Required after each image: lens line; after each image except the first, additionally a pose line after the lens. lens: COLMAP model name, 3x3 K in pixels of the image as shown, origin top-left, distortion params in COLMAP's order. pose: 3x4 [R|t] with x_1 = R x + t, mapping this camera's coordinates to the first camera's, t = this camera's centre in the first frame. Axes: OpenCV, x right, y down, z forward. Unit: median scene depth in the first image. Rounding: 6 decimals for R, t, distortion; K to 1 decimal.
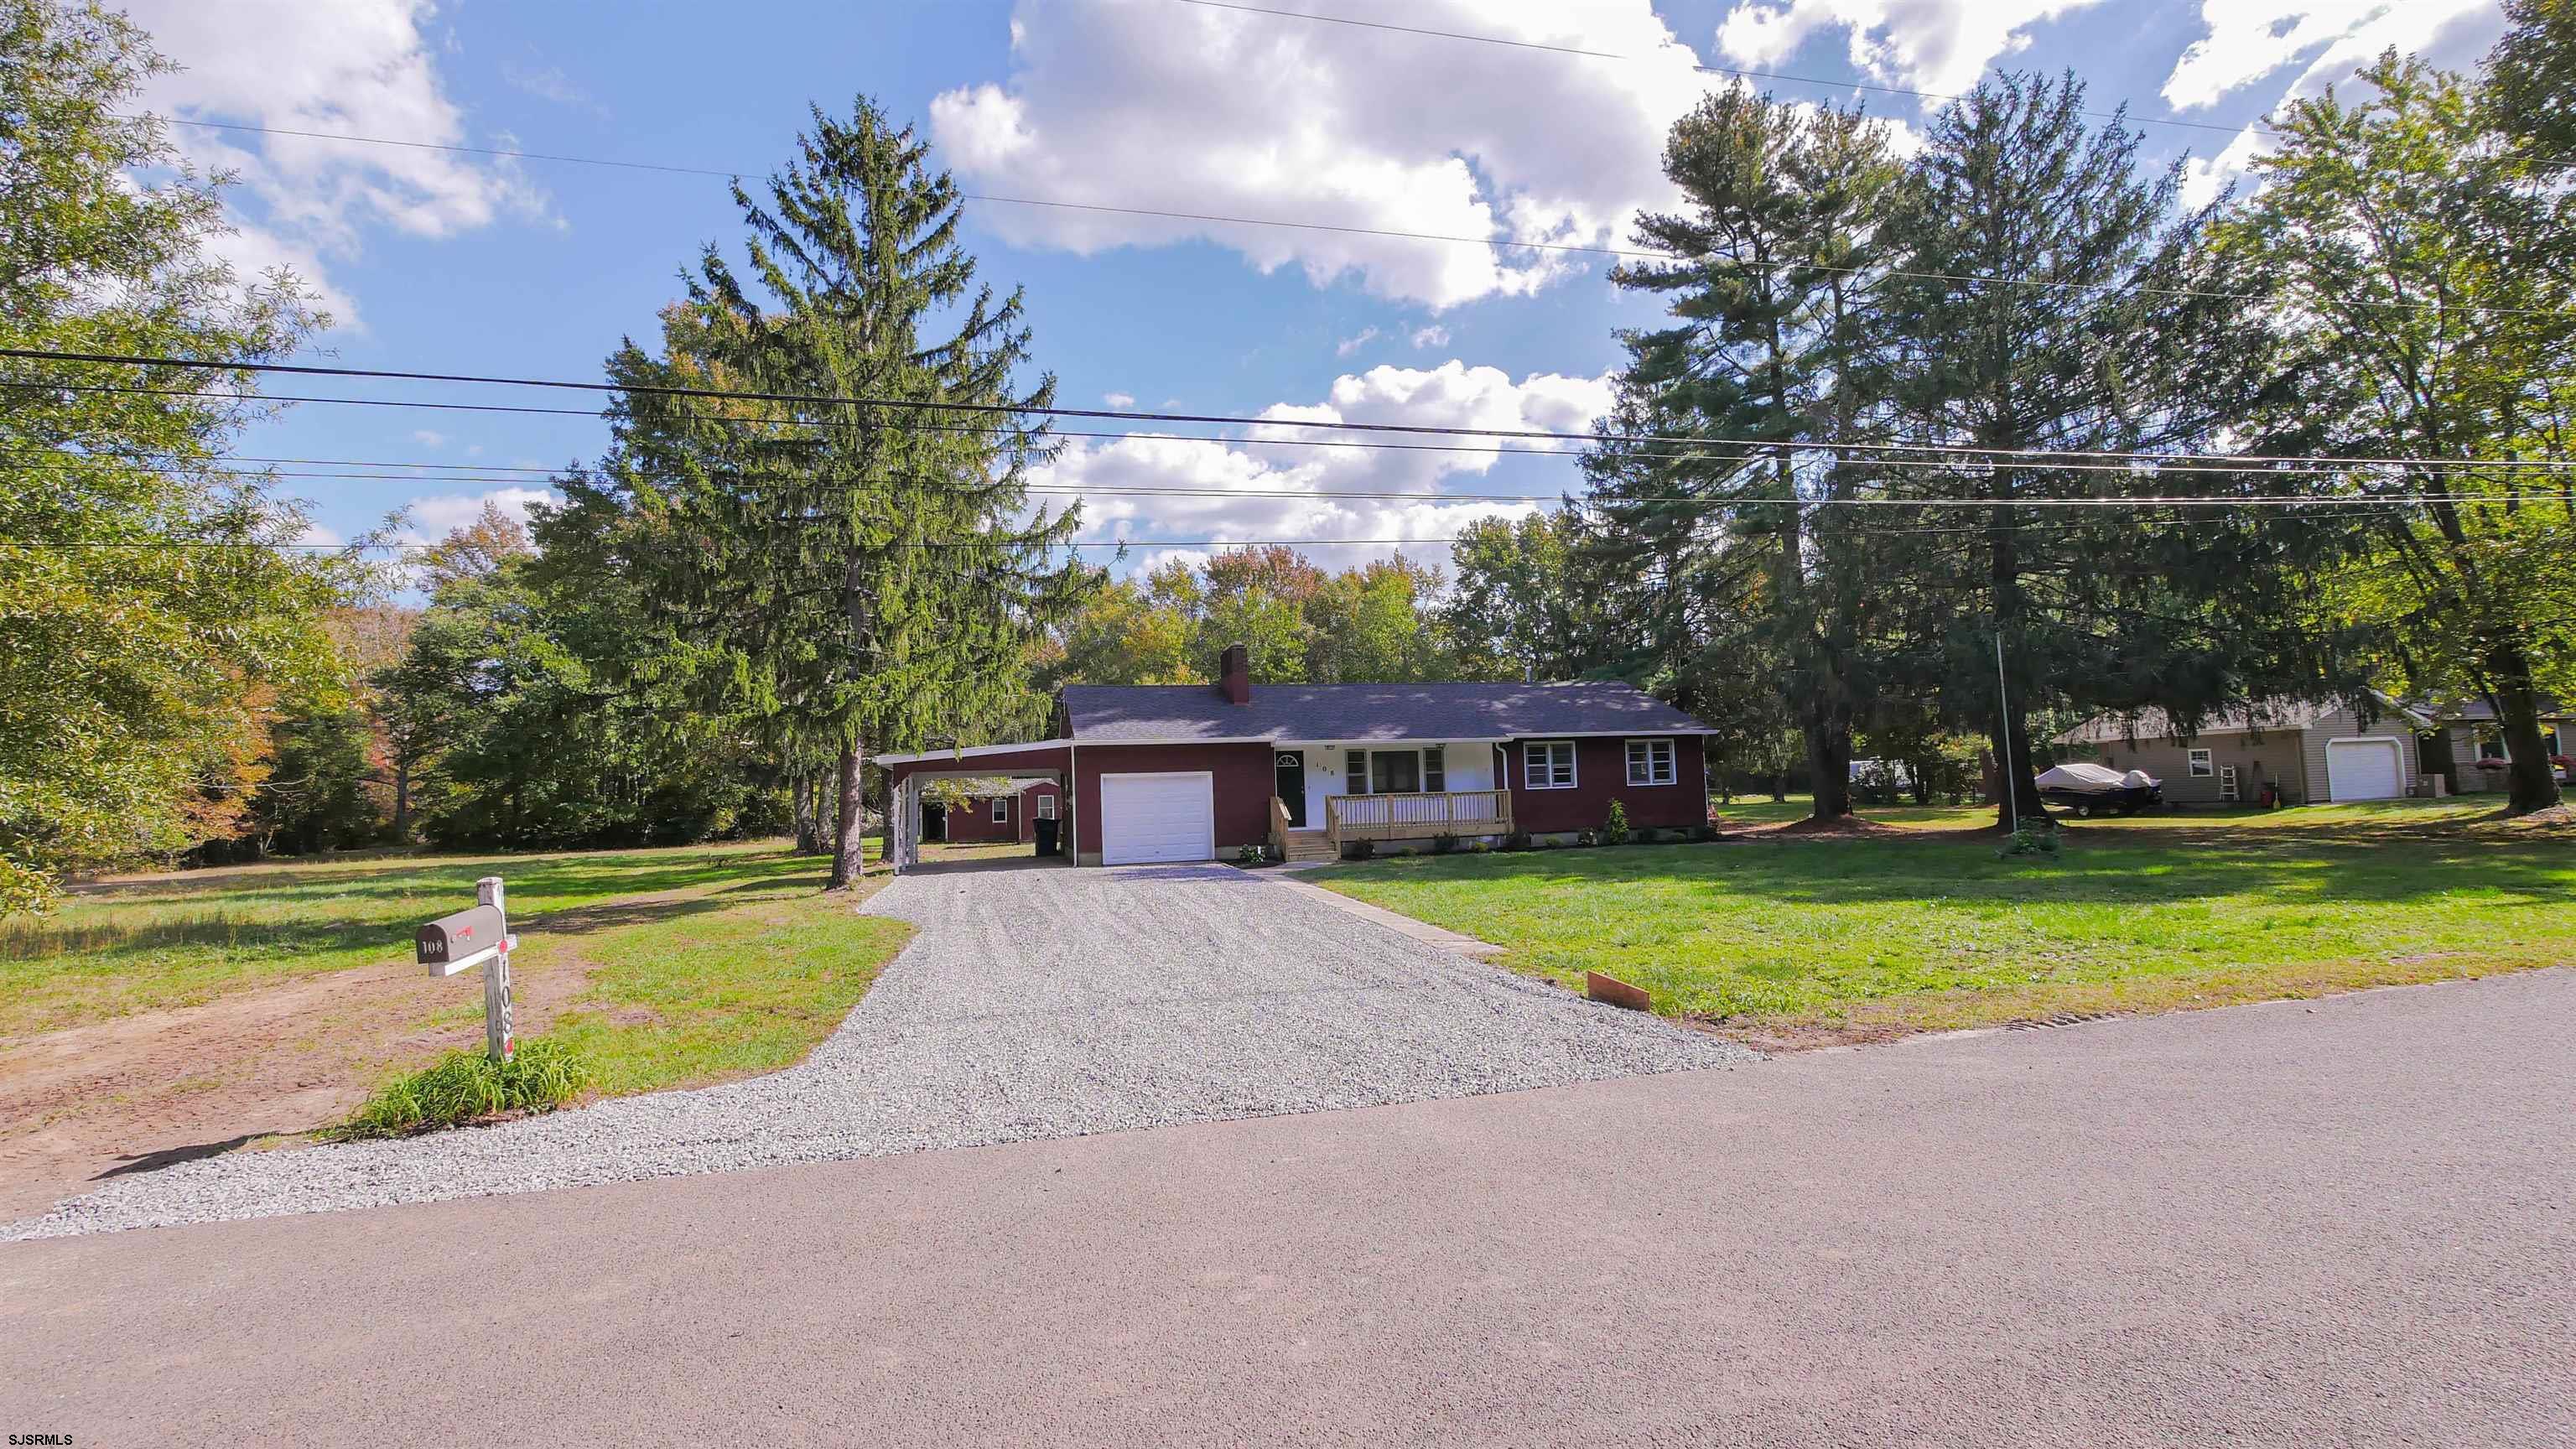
lens RADIAL K [[1061.5, 0, 1260.6], [0, 1061.5, 711.5], [0, 0, 1]] dist [-0.007652, 0.000876]
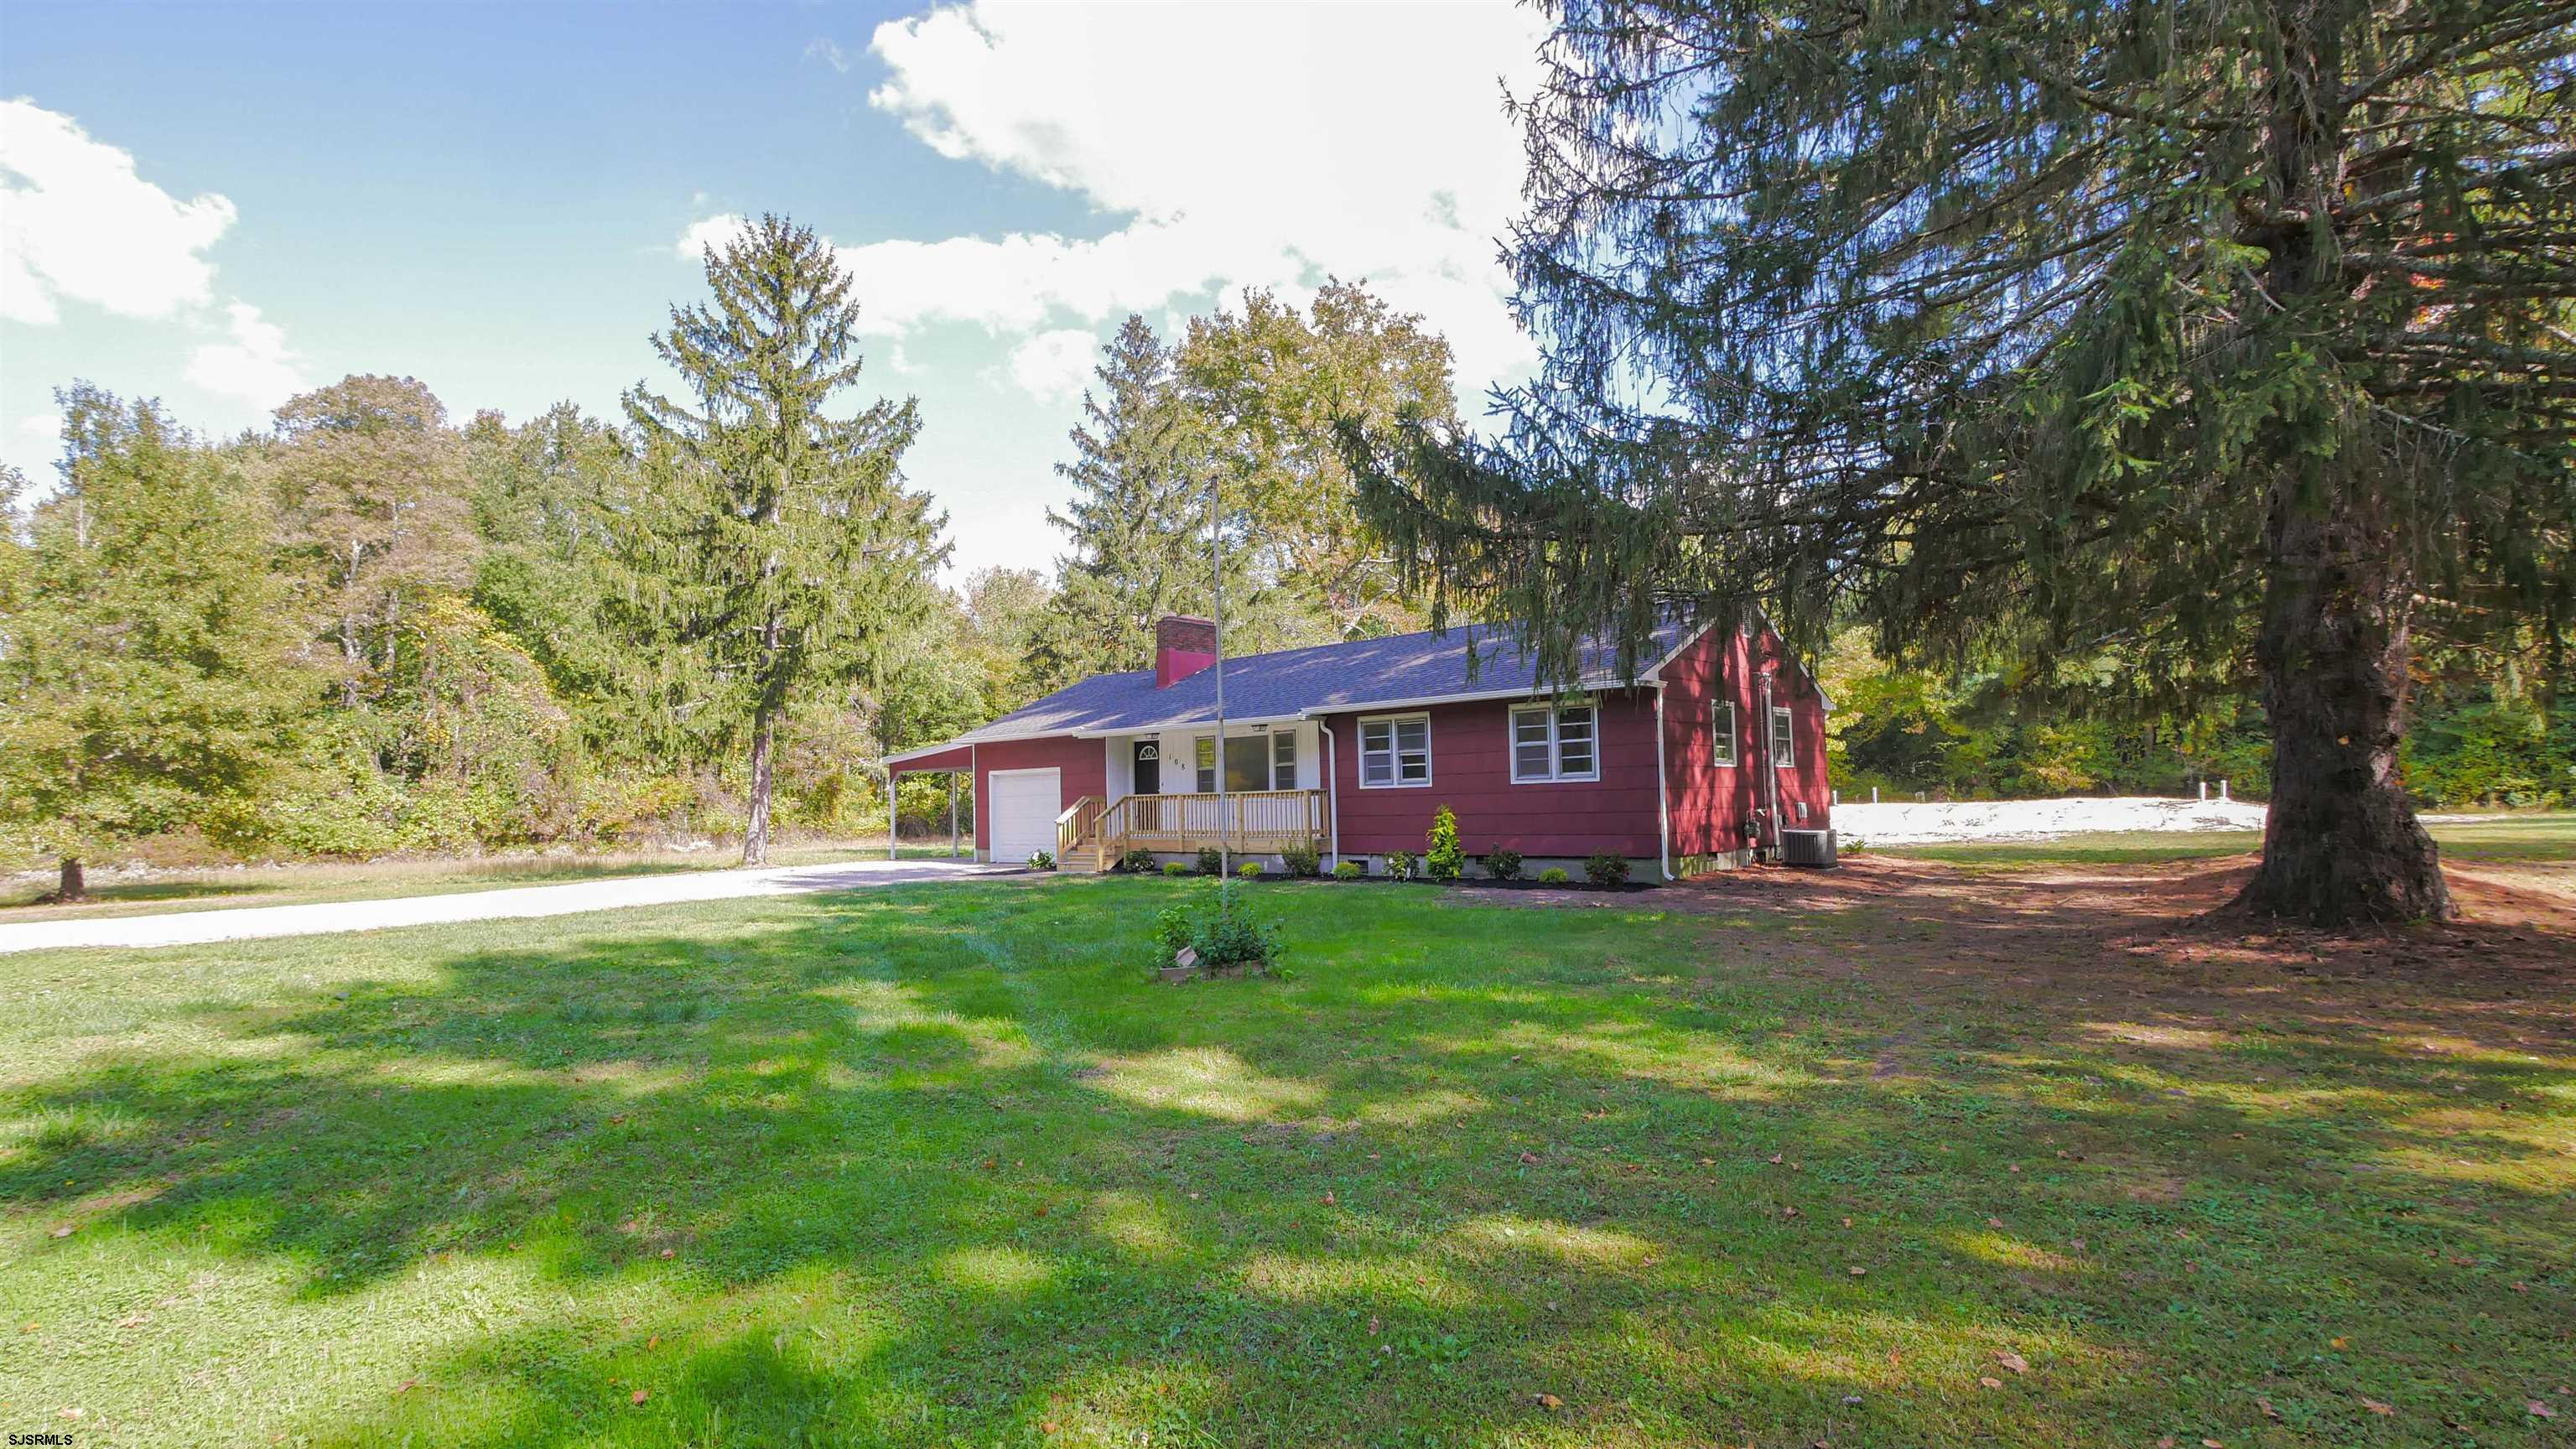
lens RADIAL K [[1221.6, 0, 1268.7], [0, 1221.6, 749.2], [0, 0, 1]] dist [-0.003275, -0.000383]
pose [[0.565968, -0.017380, -0.824244, 0.844596], [0.072332, 0.996969, 0.028645, 0.022350], [0.821248, -0.075832, 0.565510, 0.517083]]
